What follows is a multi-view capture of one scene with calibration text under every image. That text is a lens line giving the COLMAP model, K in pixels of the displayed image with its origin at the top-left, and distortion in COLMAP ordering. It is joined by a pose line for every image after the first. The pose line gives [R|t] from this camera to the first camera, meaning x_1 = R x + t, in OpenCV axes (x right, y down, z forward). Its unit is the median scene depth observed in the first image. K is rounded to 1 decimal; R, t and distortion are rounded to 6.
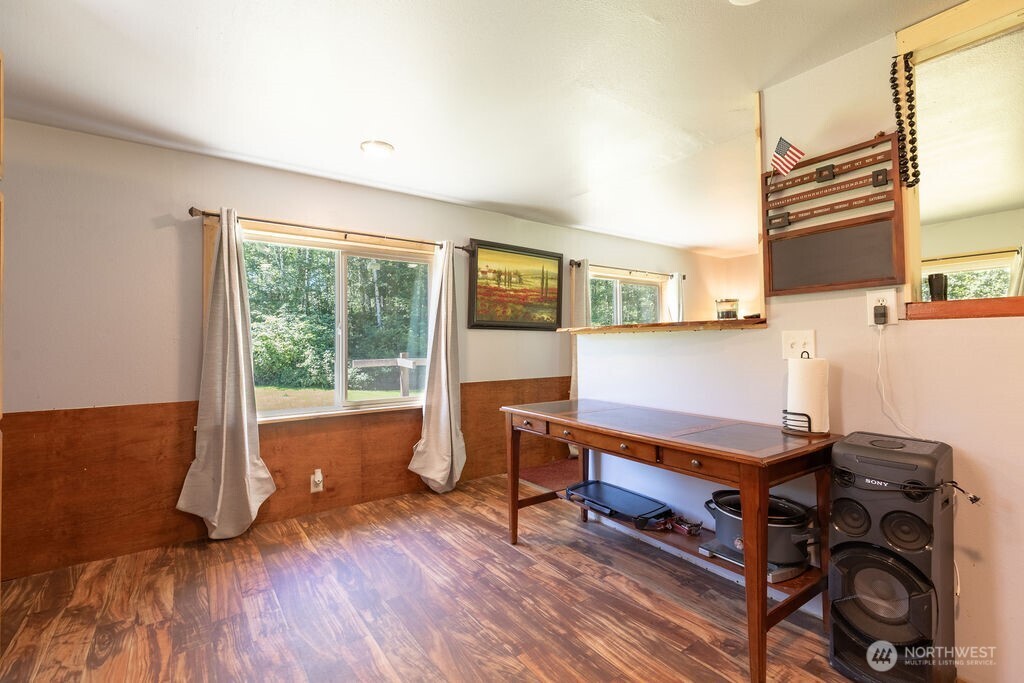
lens RADIAL K [[460.0, 0, 512.0], [0, 460.0, 341.5], [0, 0, 1]] dist [0.002632, 0.000364]
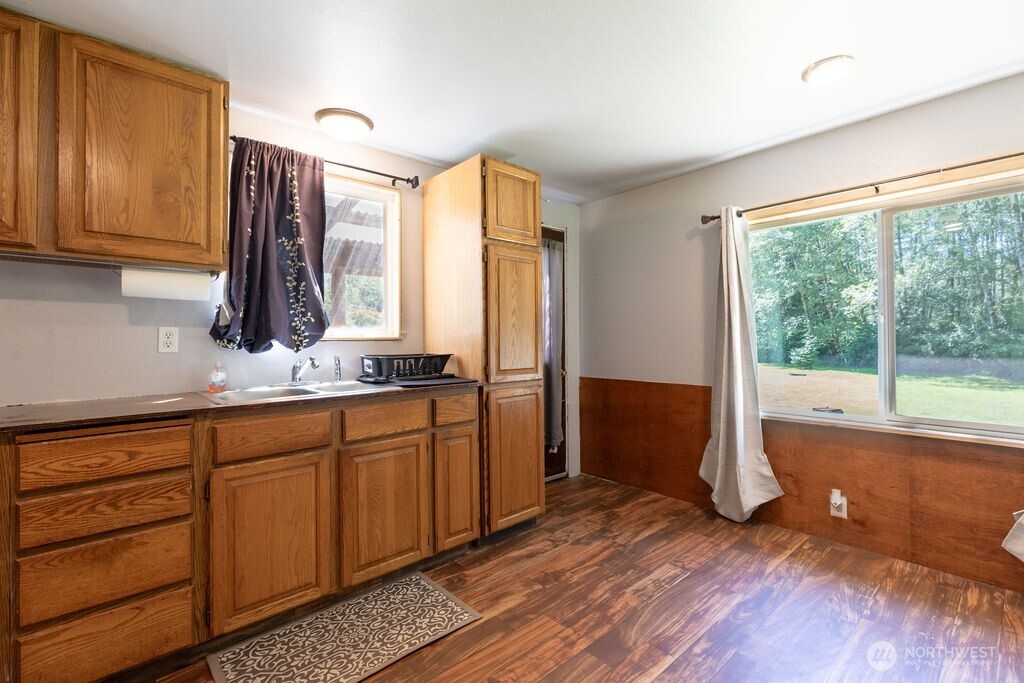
lens RADIAL K [[456.5, 0, 514.9], [0, 456.5, 335.8], [0, 0, 1]] dist [0.004740, -0.000477]
pose [[0.098007, 0.001046, -0.995185, 0.283026], [0.010969, 0.999938, 0.002131, -0.002828], [0.995125, -0.011125, 0.097990, 0.303886]]
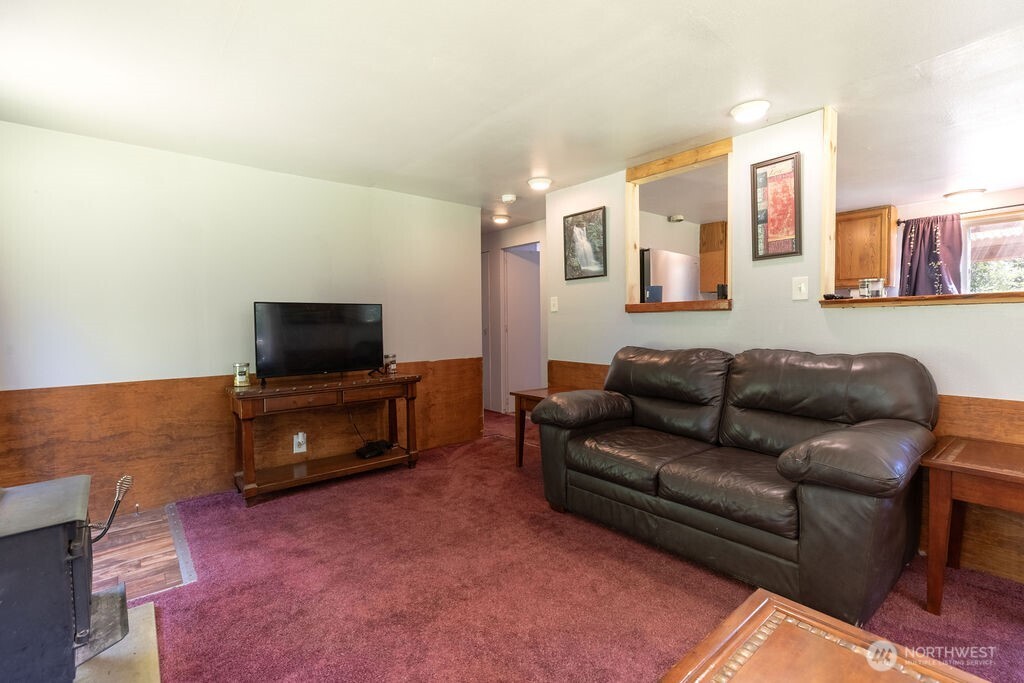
lens RADIAL K [[465.3, 0, 514.3], [0, 465.3, 335.5], [0, 0, 1]] dist [0.002967, 0.000439]
pose [[-0.997525, 0.030649, -0.063278, 0.802270], [0.029024, 0.999229, 0.026446, -0.008310], [0.064040, 0.024544, -0.997645, 1.181598]]
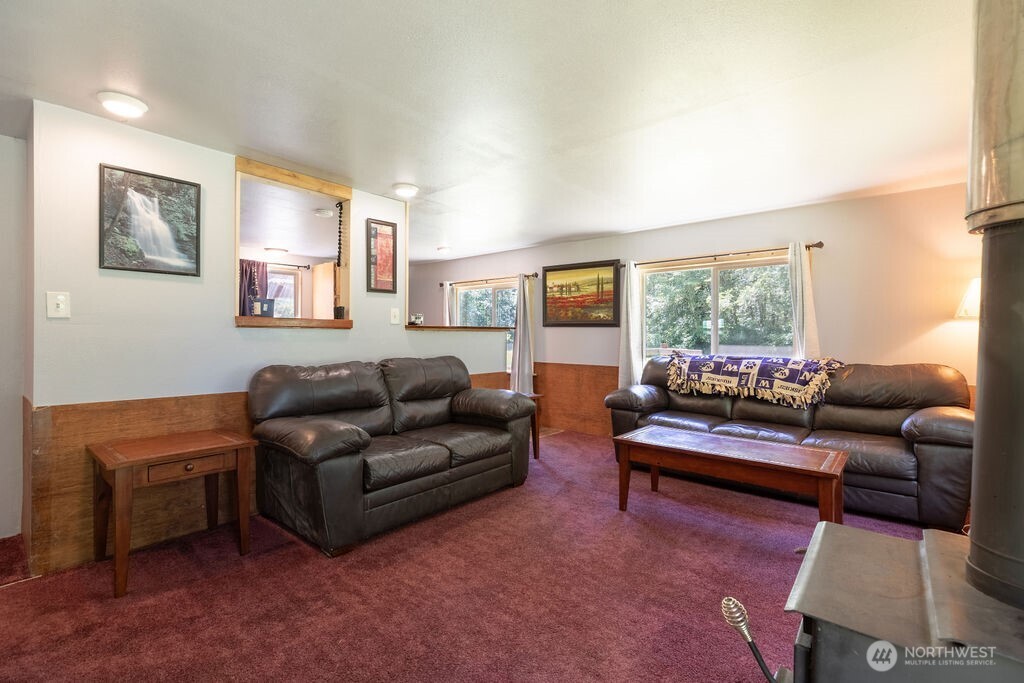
lens RADIAL K [[456.5, 0, 514.9], [0, 456.5, 335.8], [0, 0, 1]] dist [0.004740, -0.000477]
pose [[0.231349, 0.012330, -0.972793, 1.339094], [-0.000861, 0.999922, 0.012469, -0.017119], [0.972871, -0.002047, 0.231341, 0.565384]]
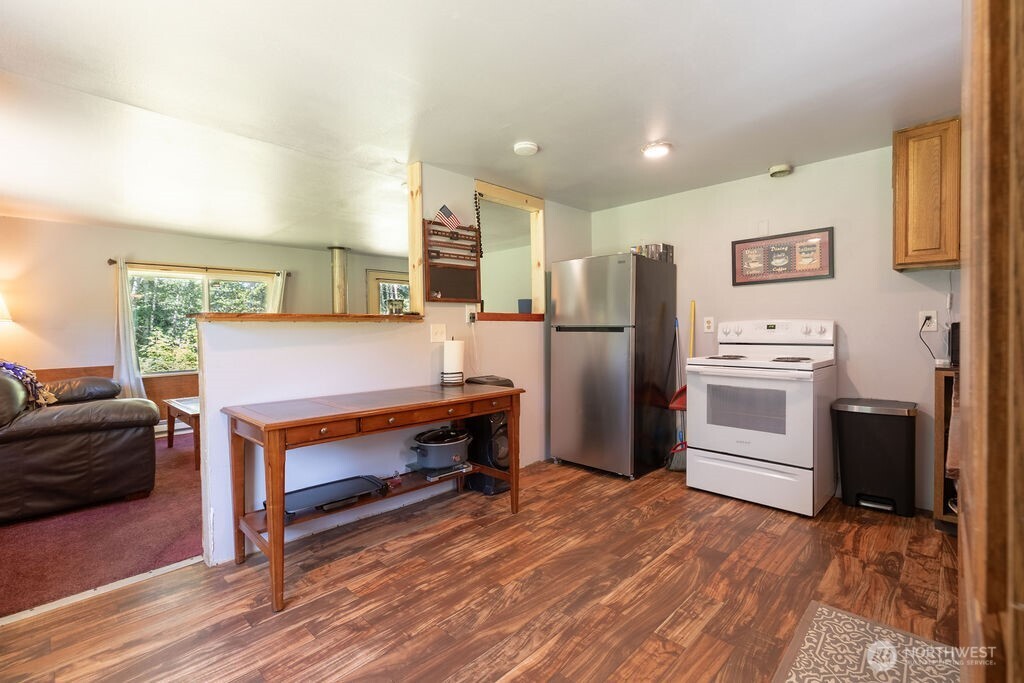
lens RADIAL K [[456.5, 0, 514.9], [0, 456.5, 335.8], [0, 0, 1]] dist [0.004740, -0.000477]
pose [[-0.171905, -0.000939, 0.985113, -0.485601], [0.010771, 0.999938, 0.002833, 0.006122], [-0.985055, 0.011098, -0.171884, 0.526678]]
